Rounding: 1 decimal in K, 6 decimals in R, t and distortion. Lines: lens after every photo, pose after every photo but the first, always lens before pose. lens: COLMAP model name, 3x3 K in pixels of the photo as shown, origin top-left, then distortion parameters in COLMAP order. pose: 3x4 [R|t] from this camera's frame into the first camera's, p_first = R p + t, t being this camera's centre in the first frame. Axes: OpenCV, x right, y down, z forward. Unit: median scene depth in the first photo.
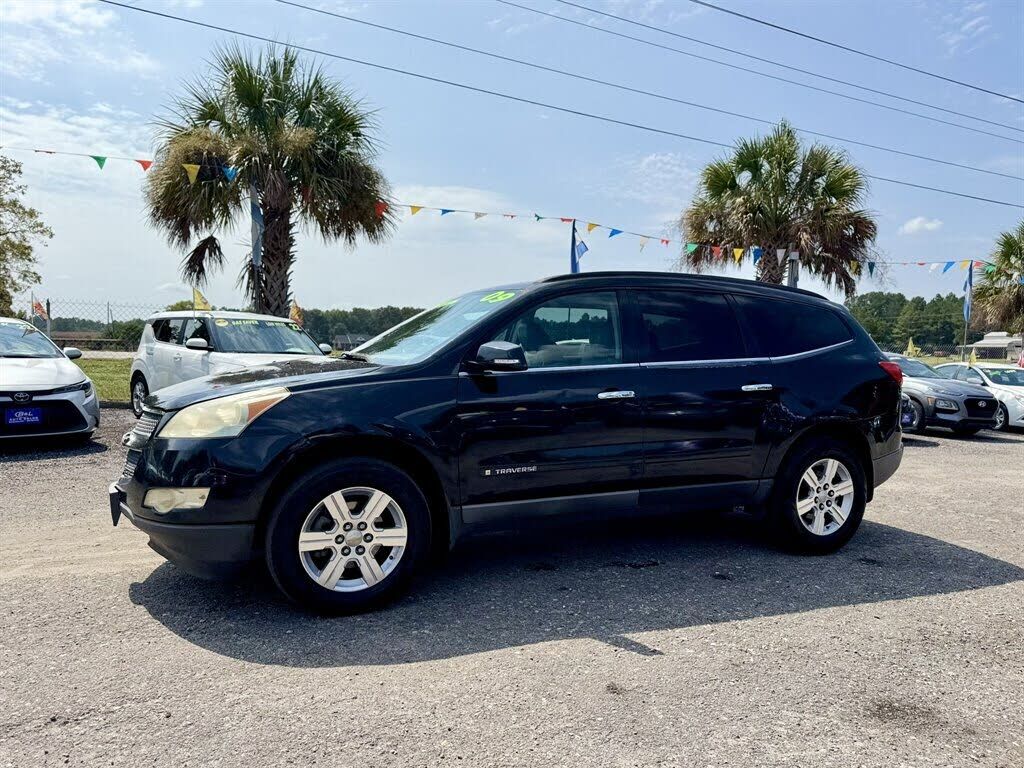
lens RADIAL K [[715.0, 0, 533.4], [0, 715.0, 384.9], [0, 0, 1]] dist [0.000118, -0.006964]
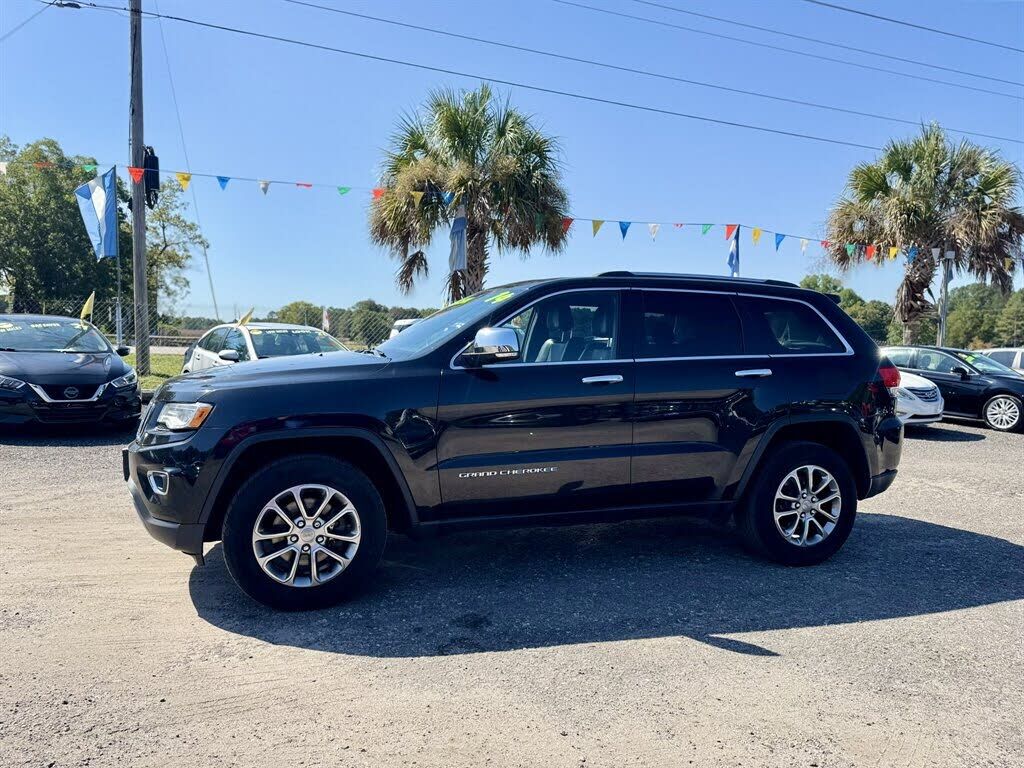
lens RADIAL K [[694.8, 0, 499.6], [0, 694.8, 385.3], [0, 0, 1]] dist [0.023509, -0.025230]
pose [[0.991392, 0.004295, -0.130855, -0.172977], [-0.002801, 0.999929, 0.011598, -0.005420], [0.130895, -0.011132, 0.991334, -0.095963]]
